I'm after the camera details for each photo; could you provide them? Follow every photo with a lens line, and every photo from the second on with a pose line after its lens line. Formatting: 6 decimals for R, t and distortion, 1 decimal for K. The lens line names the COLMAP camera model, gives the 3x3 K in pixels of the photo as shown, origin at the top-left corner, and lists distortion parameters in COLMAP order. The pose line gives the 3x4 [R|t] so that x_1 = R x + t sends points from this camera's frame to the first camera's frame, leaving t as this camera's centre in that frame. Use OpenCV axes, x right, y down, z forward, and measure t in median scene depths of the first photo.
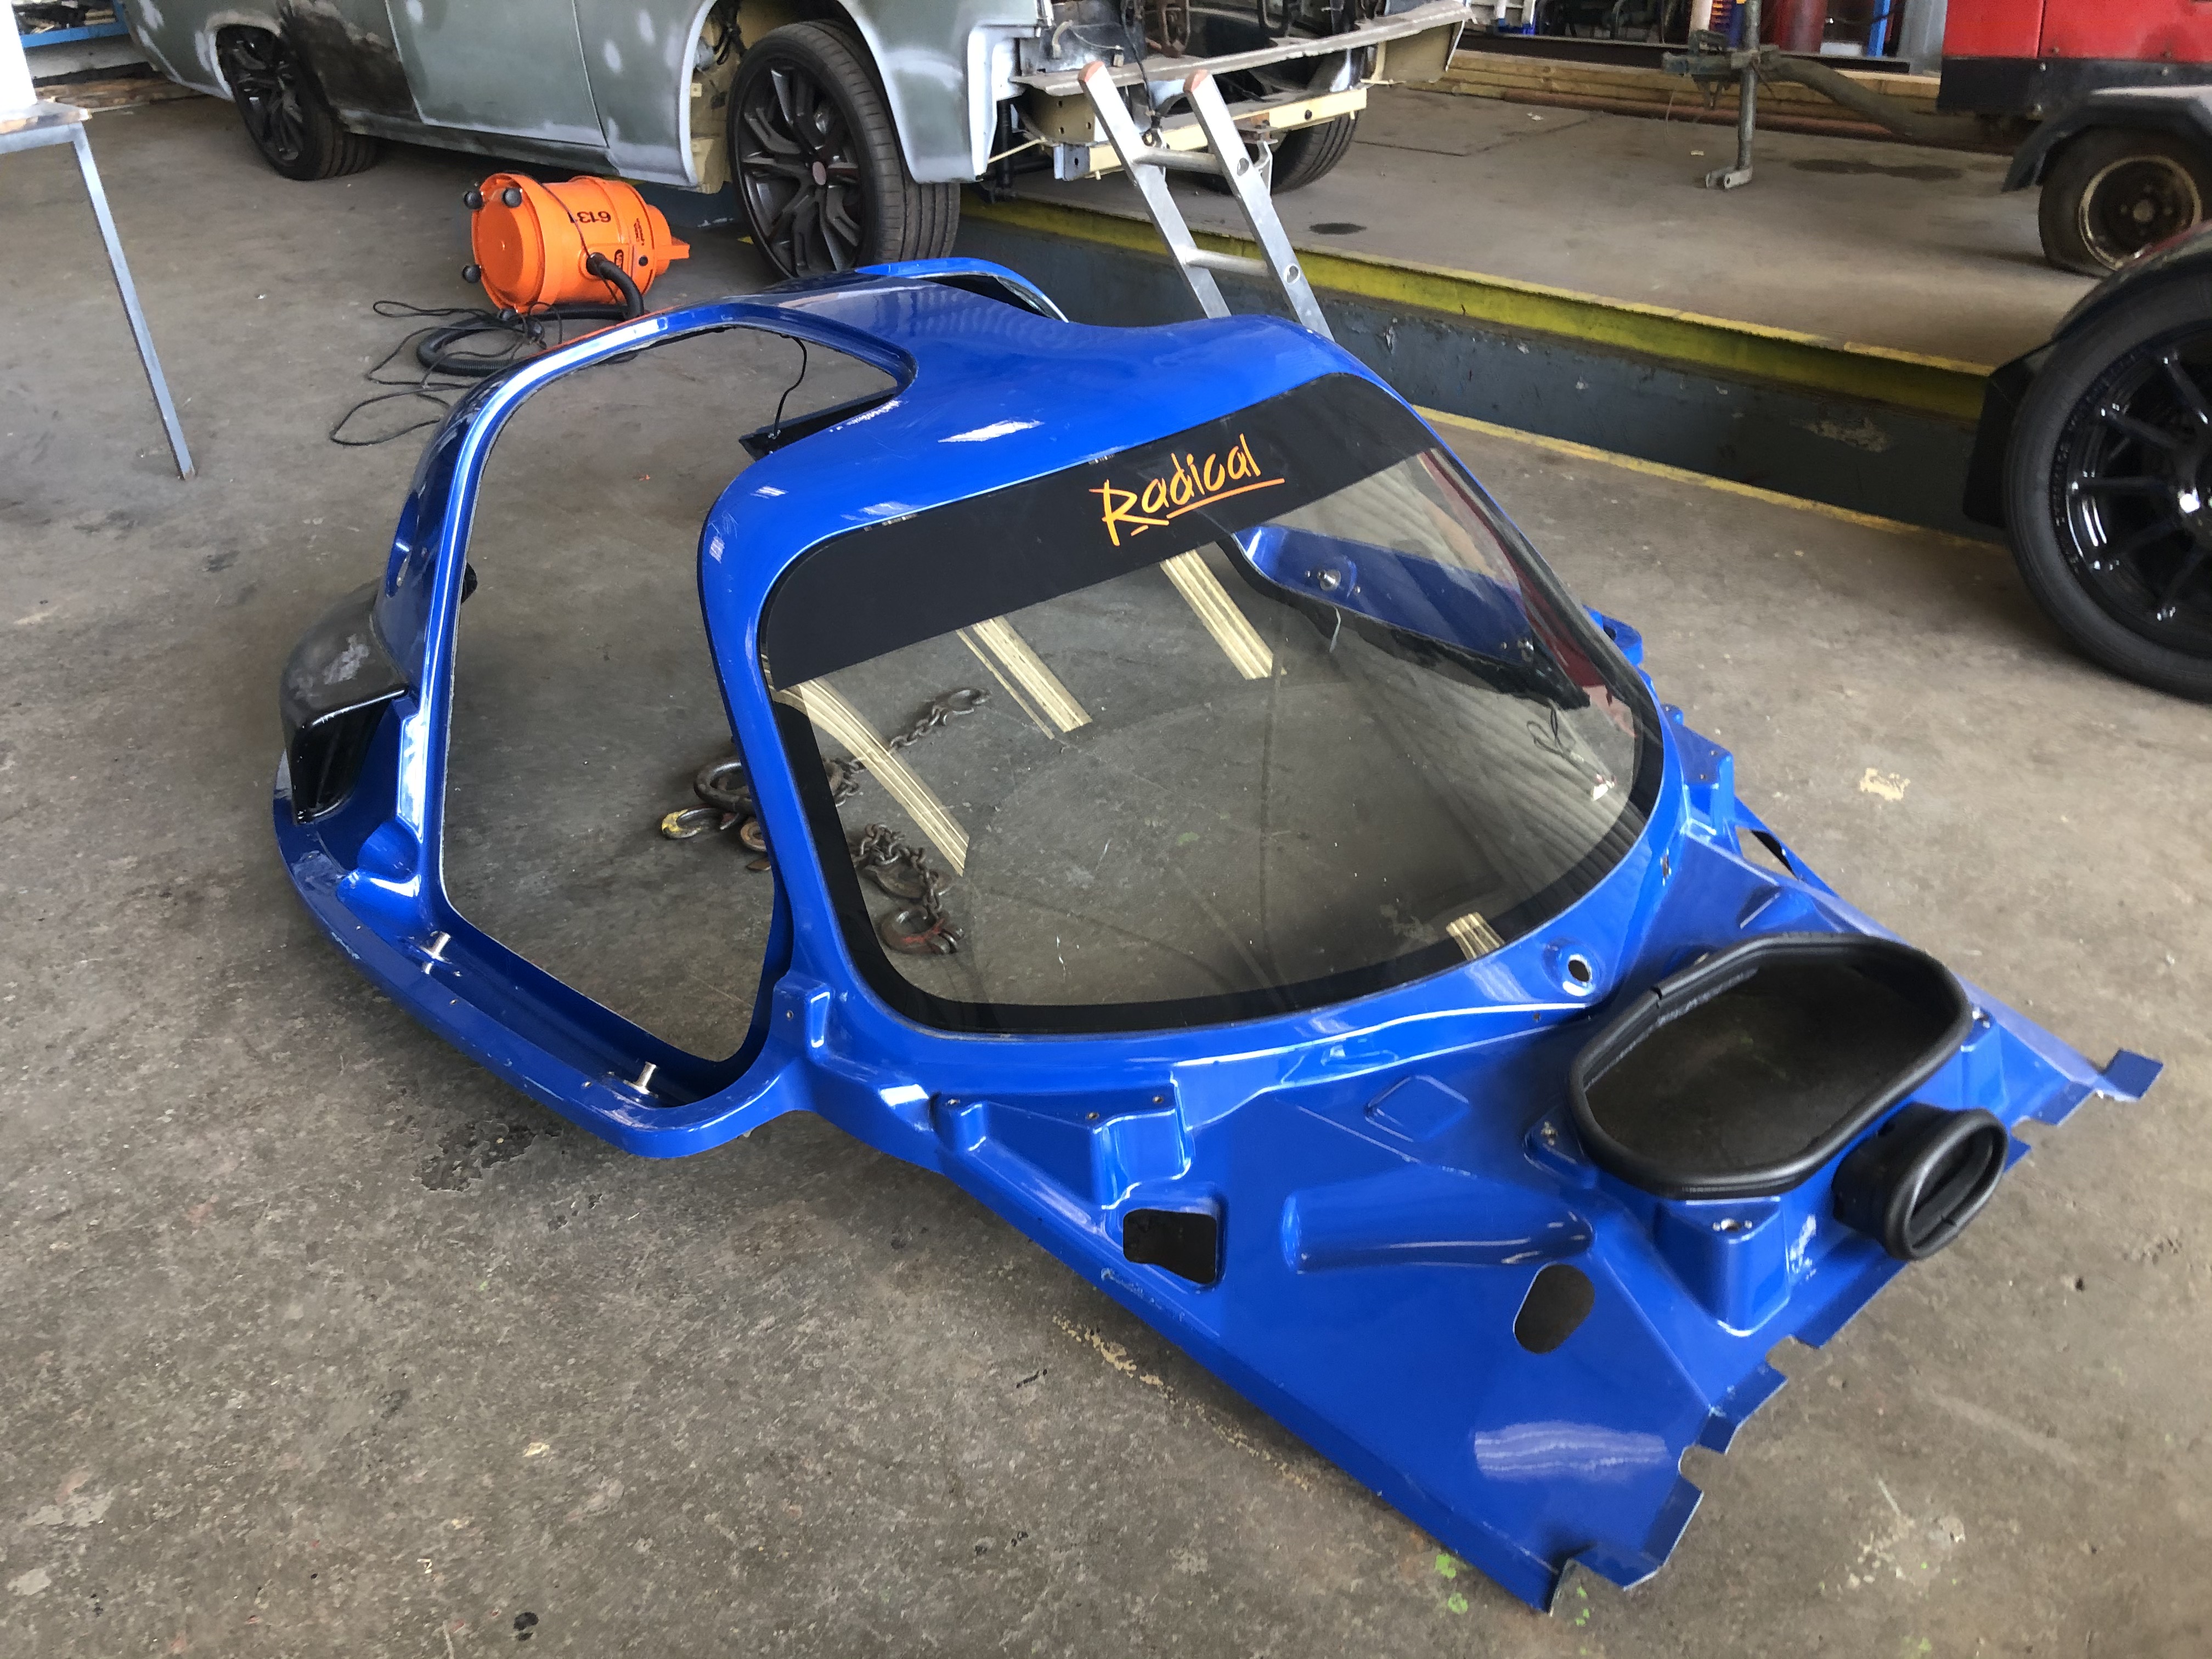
lens RADIAL K [[1807.3, 0, 1101.8], [0, 1807.3, 823.0], [0, 0, 1]] dist [0.026301, -0.003381]
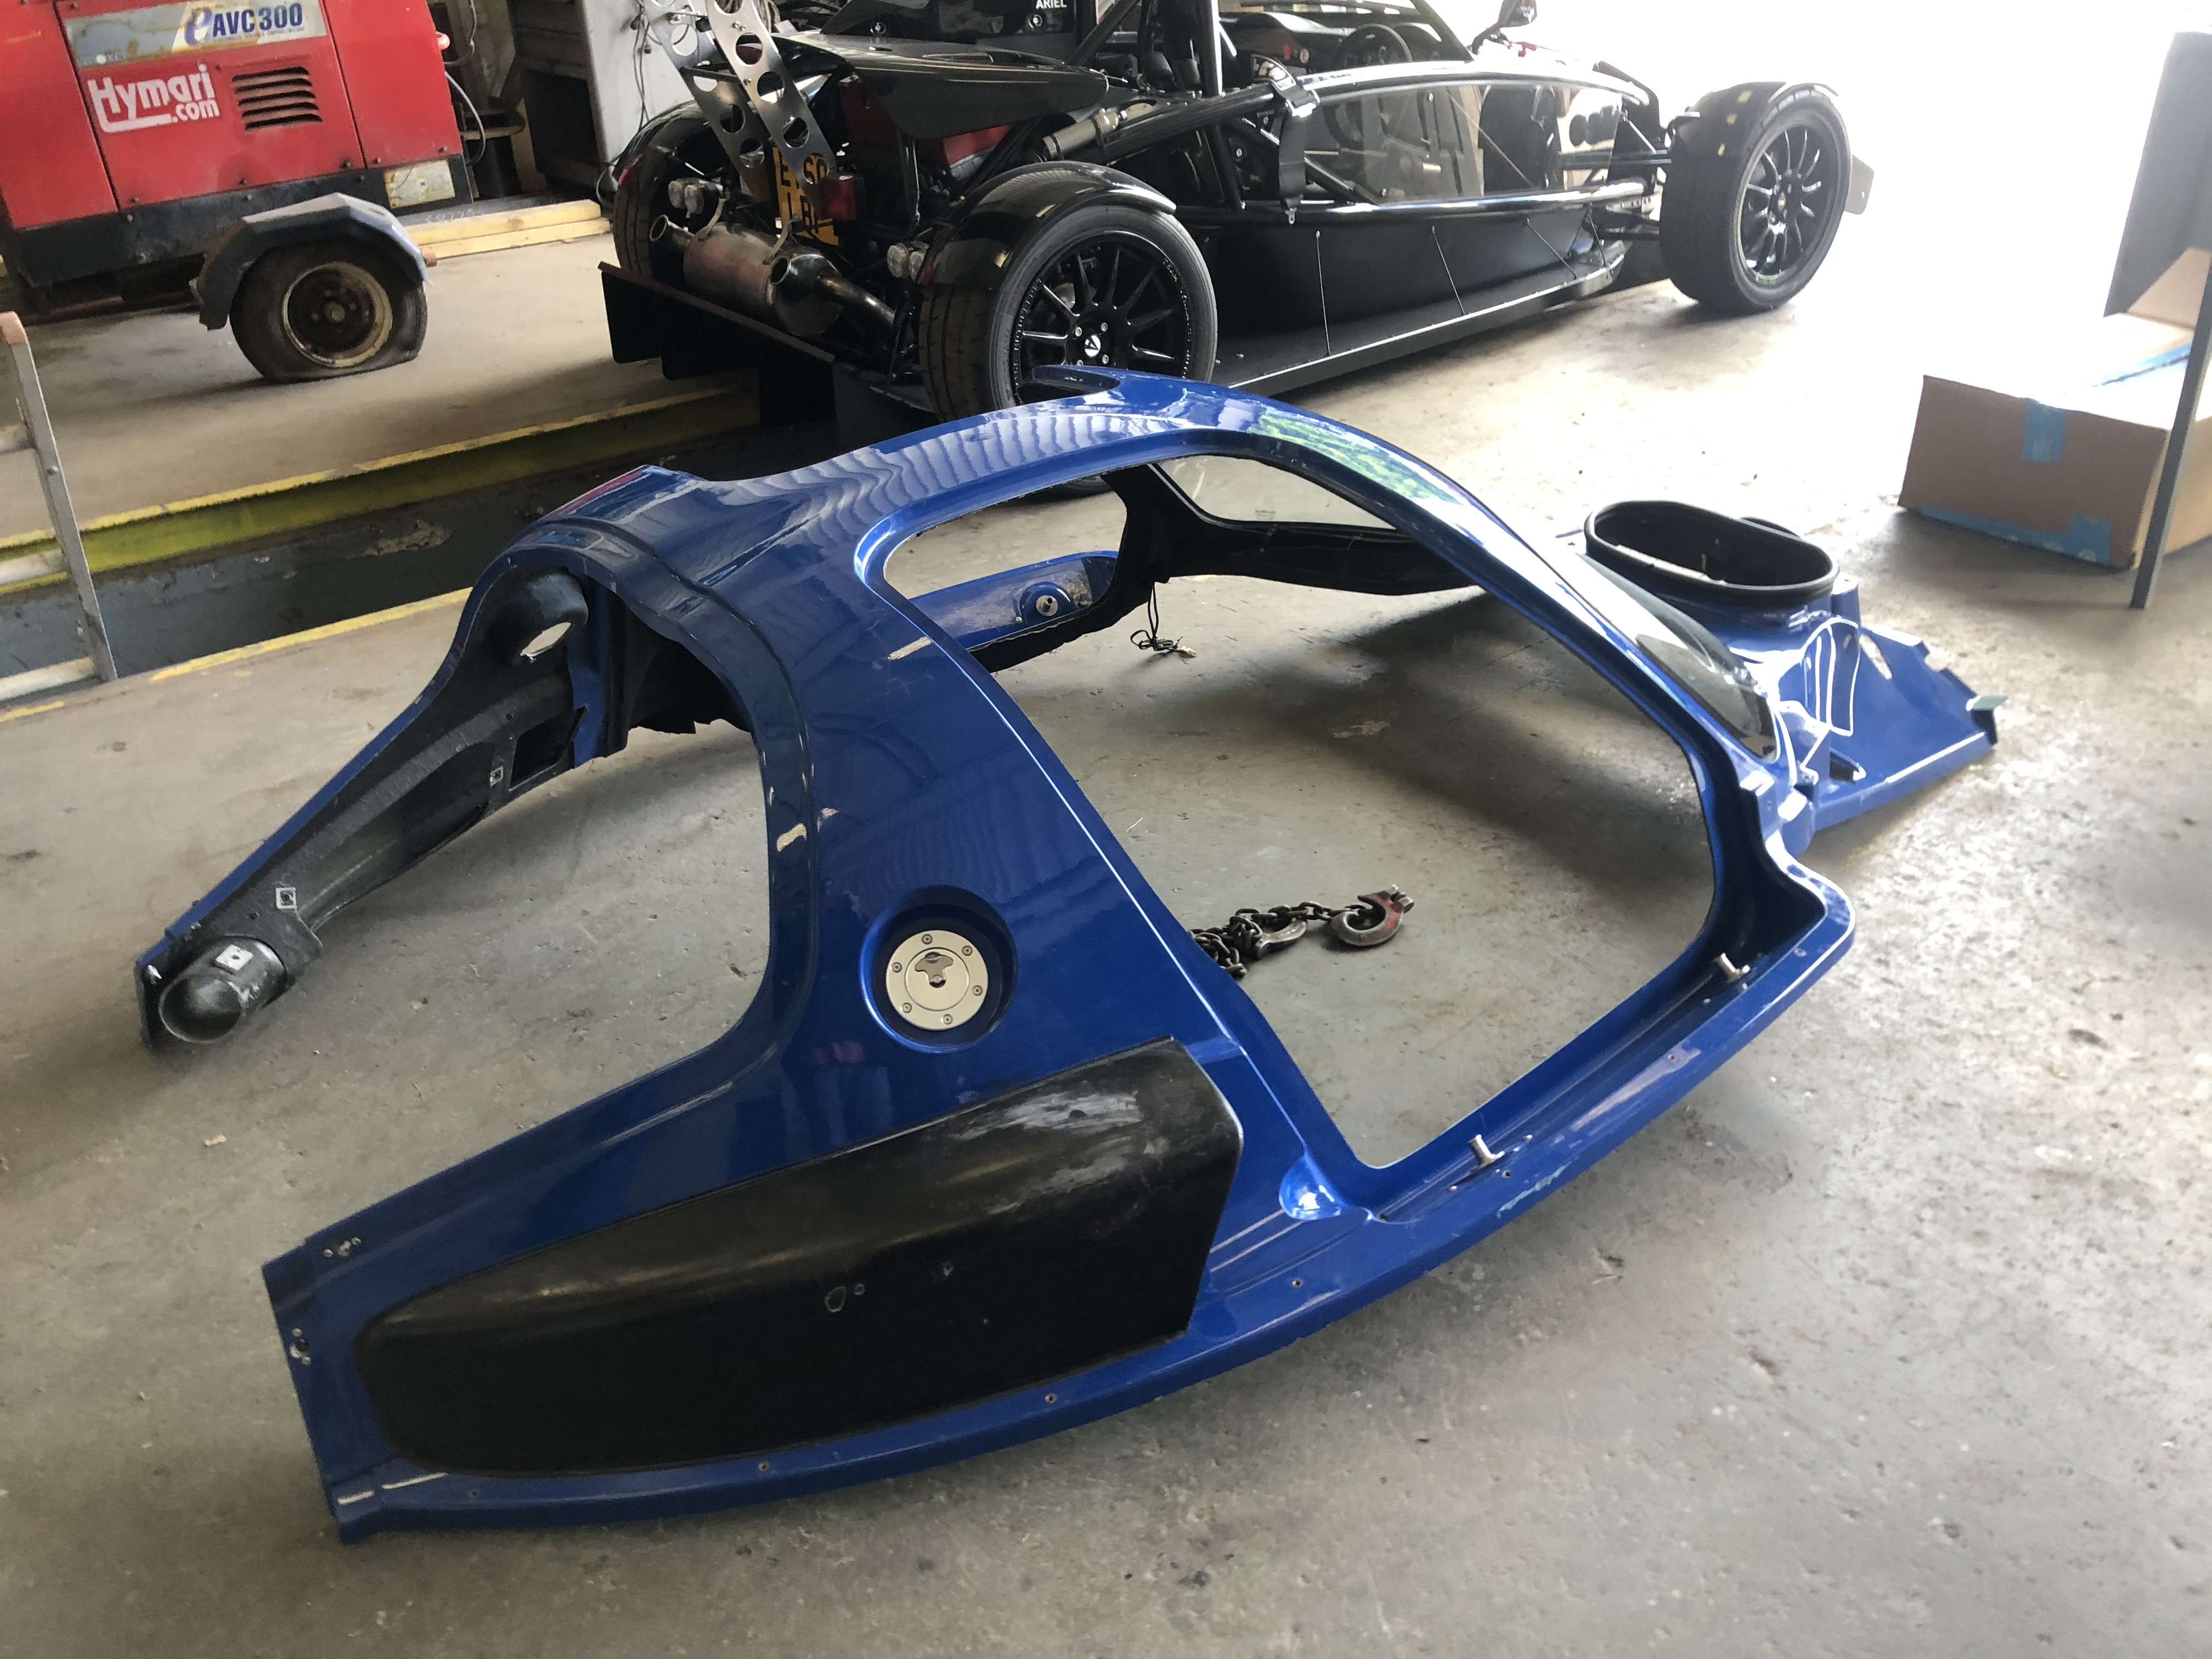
lens RADIAL K [[1807.3, 0, 1101.8], [0, 1807.3, 823.0], [0, 0, 1]] dist [0.026301, -0.003381]
pose [[0.099855, -0.451151, 0.886844, -0.545188], [0.531609, 0.777612, 0.335726, -0.225432], [-0.841083, 0.437930, 0.317485, 0.402693]]
